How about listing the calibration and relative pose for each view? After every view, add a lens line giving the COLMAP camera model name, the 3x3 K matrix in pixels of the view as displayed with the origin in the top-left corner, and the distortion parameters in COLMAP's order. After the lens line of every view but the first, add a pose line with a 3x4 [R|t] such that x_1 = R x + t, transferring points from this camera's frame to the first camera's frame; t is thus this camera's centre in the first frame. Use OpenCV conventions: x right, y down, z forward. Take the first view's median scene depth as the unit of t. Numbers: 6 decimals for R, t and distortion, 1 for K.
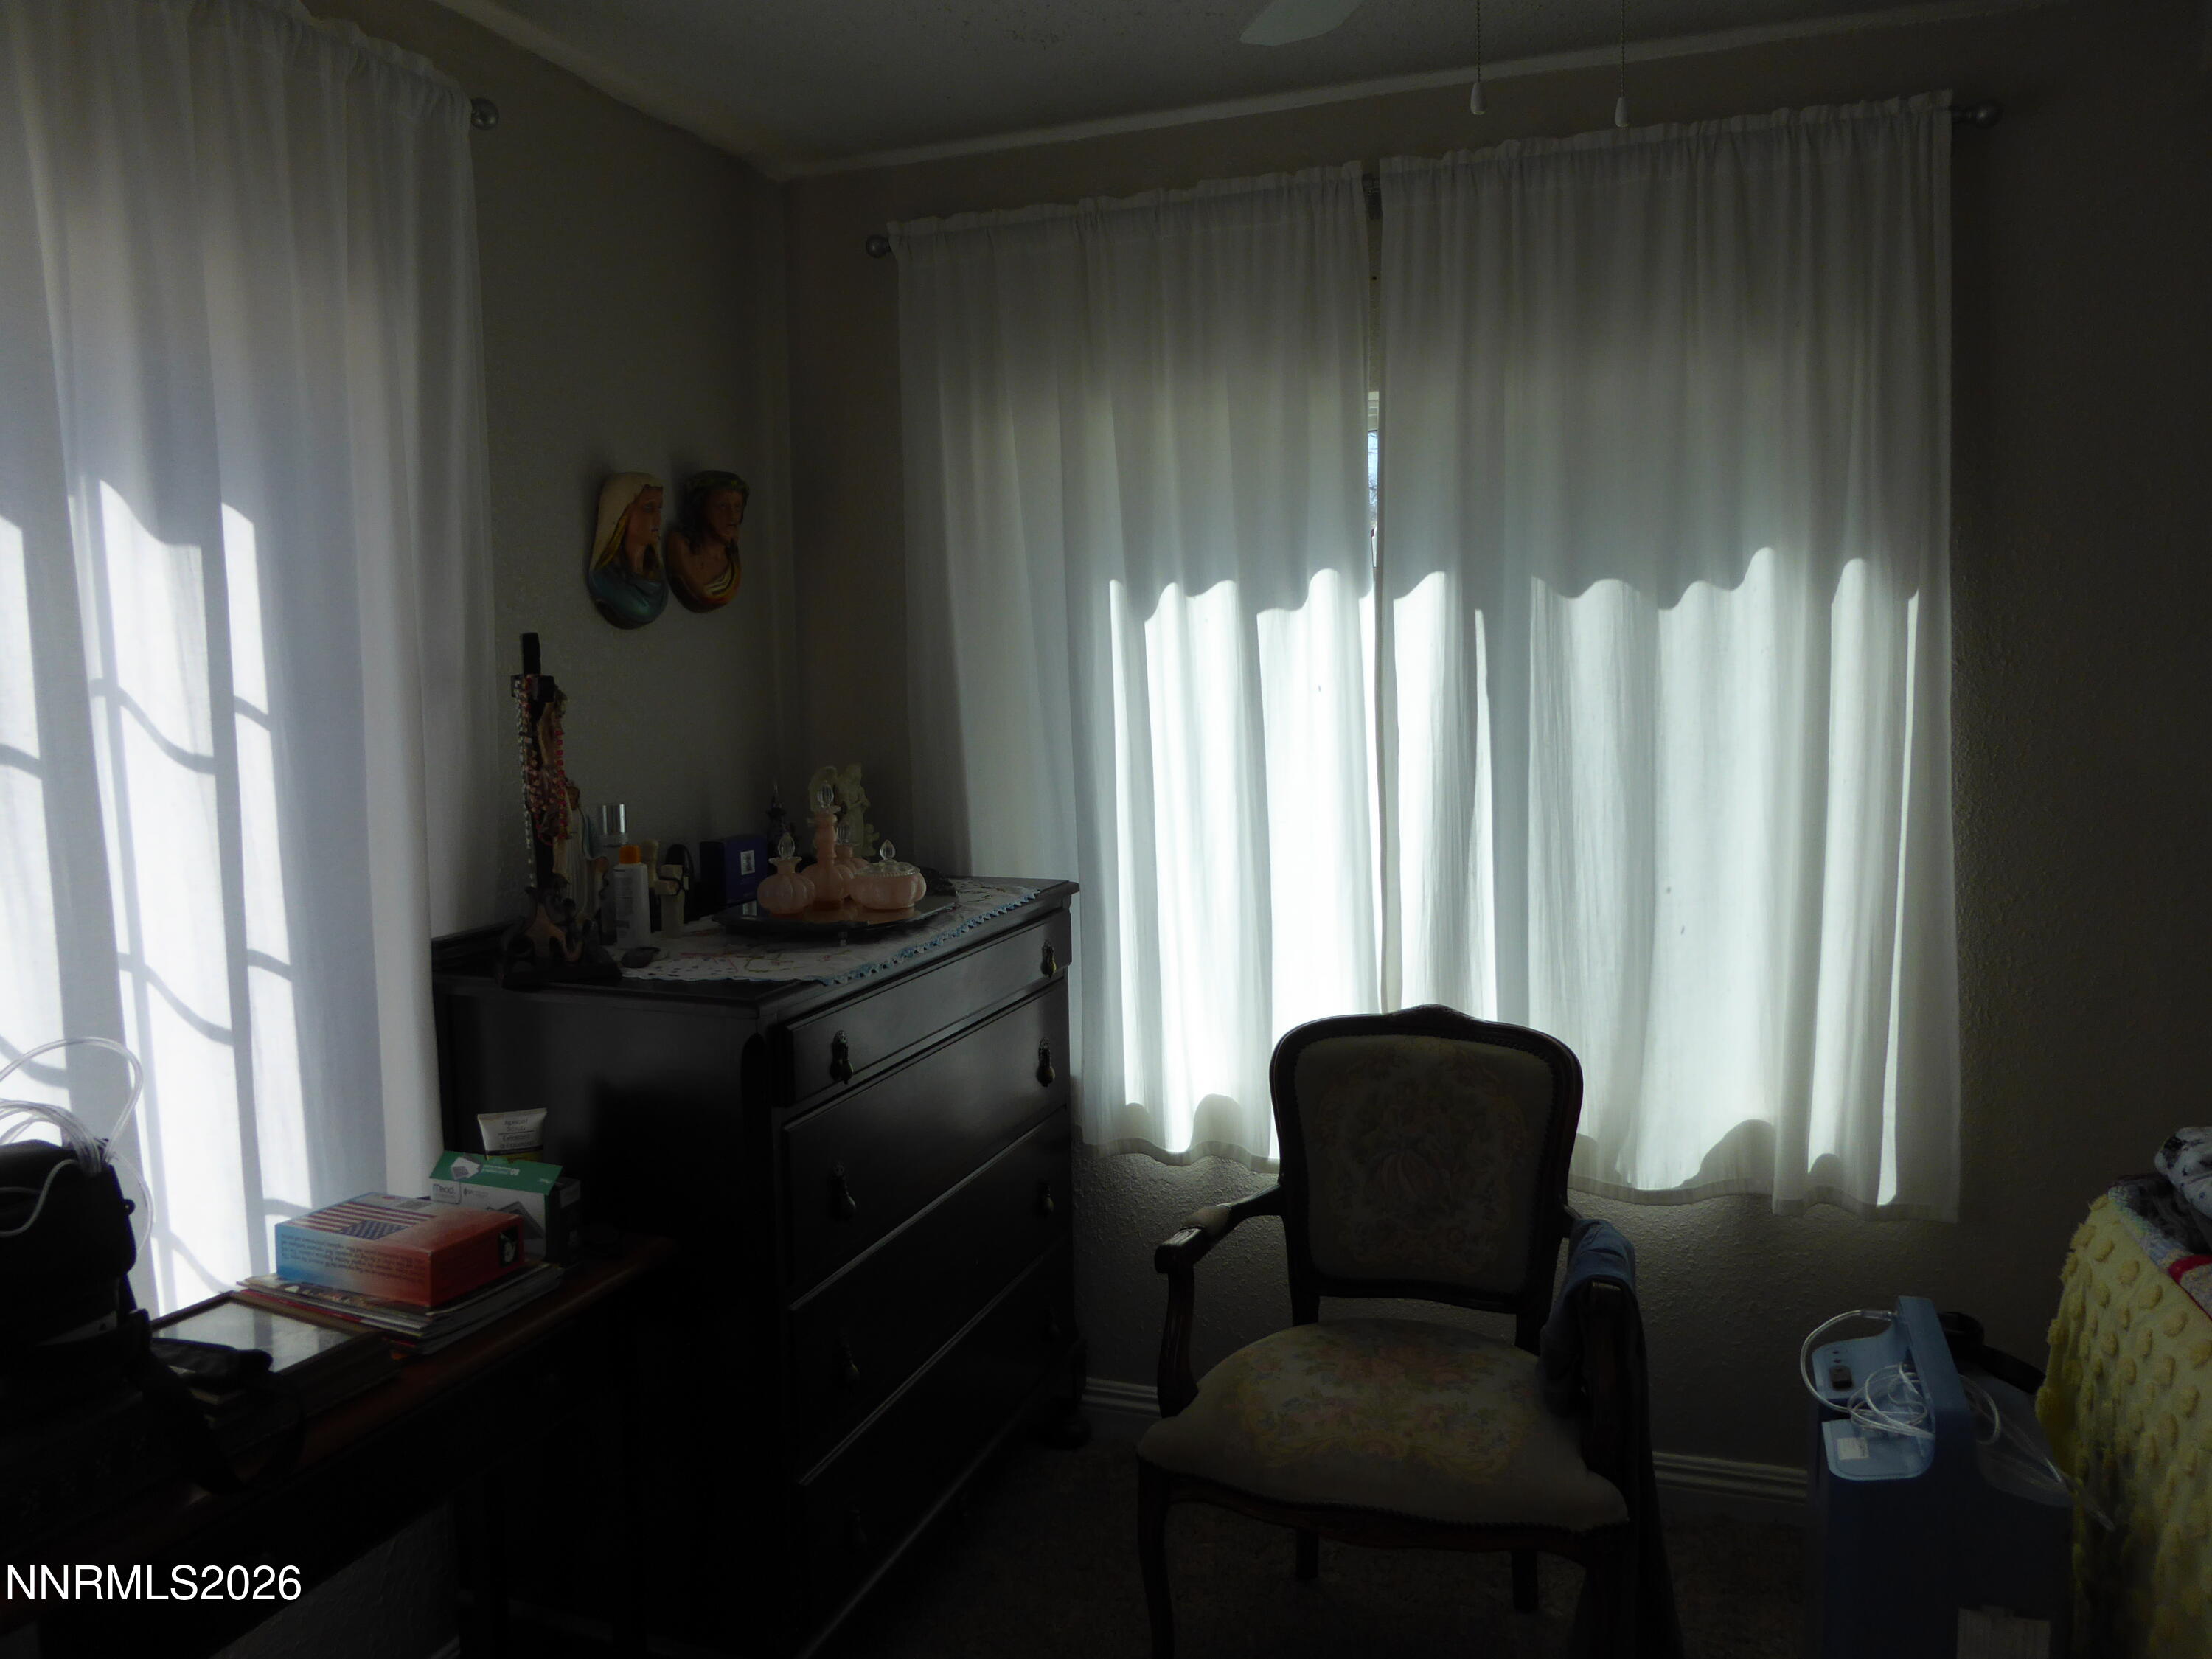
lens RADIAL K [[1565.6, 0, 1120.5], [0, 1565.6, 830.3], [0, 0, 1]] dist [-0.028746, 0.003922]
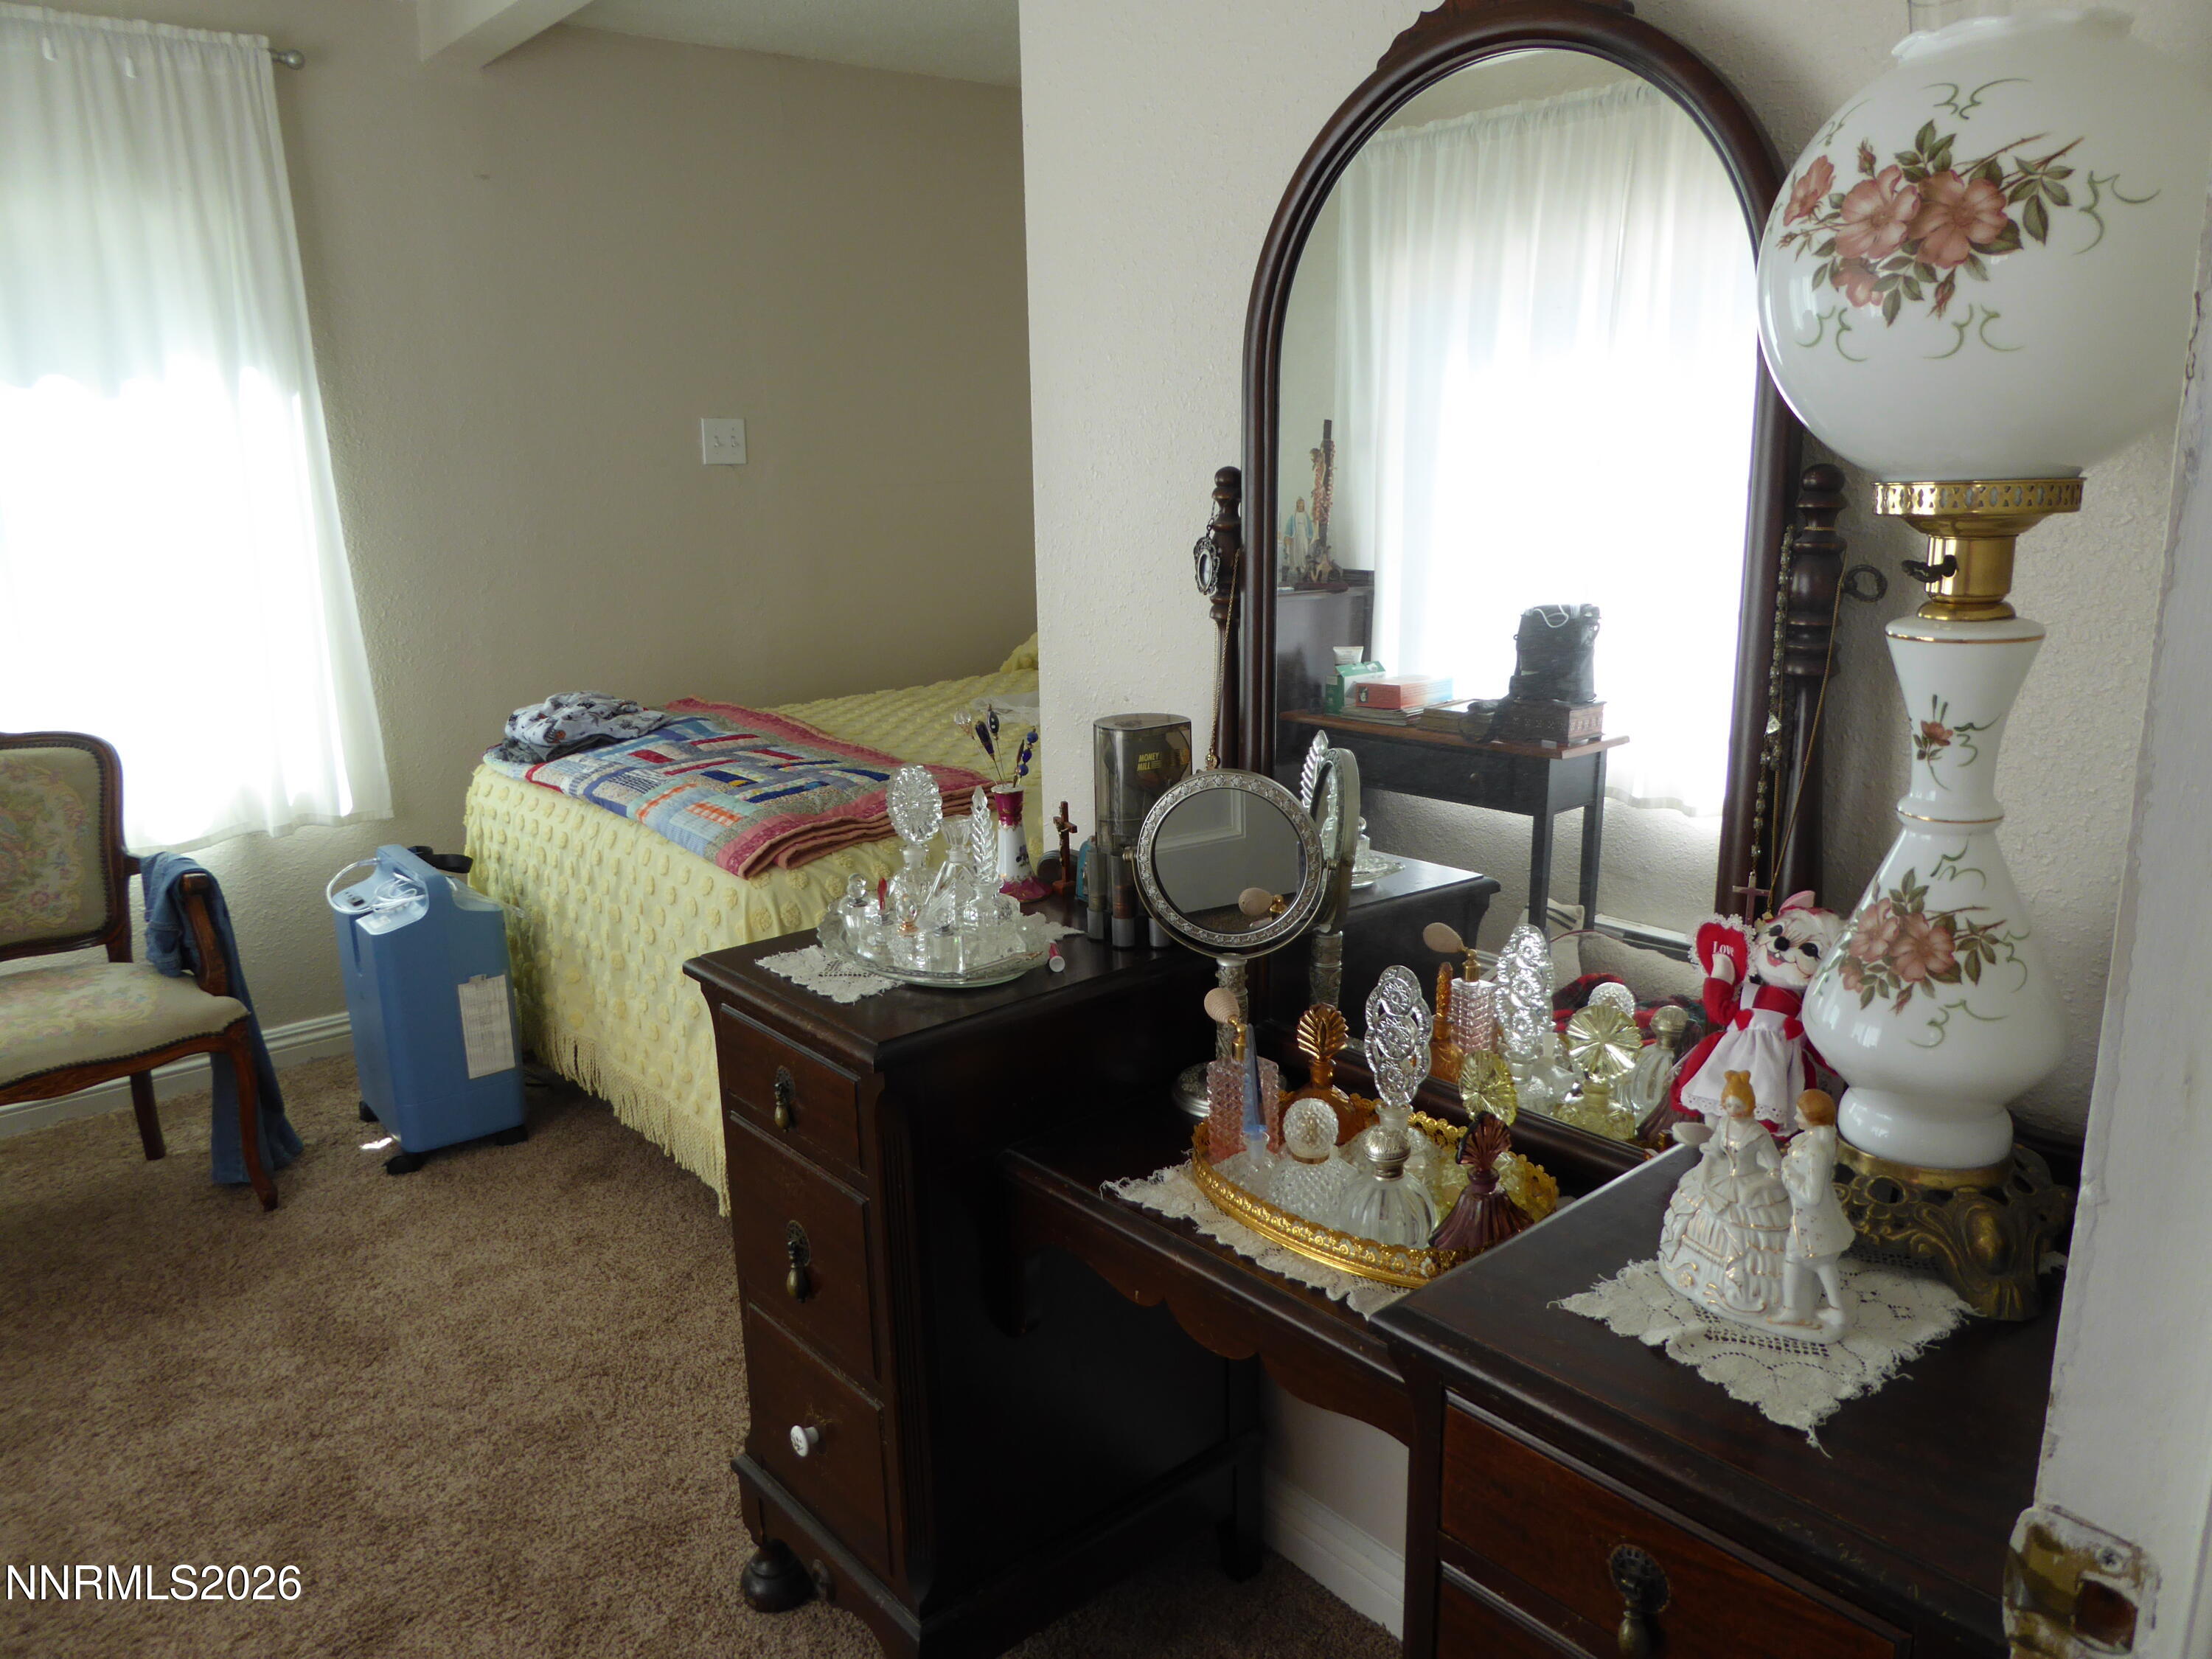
lens RADIAL K [[1565.6, 0, 1113.7], [0, 1565.6, 824.7], [0, 0, 1]] dist [-0.028746, 0.003922]
pose [[0.521802, -0.192505, 0.831062, -0.368496], [0.098479, 0.981286, 0.165470, 0.079386], [-0.847363, -0.004501, 0.530995, -0.417279]]
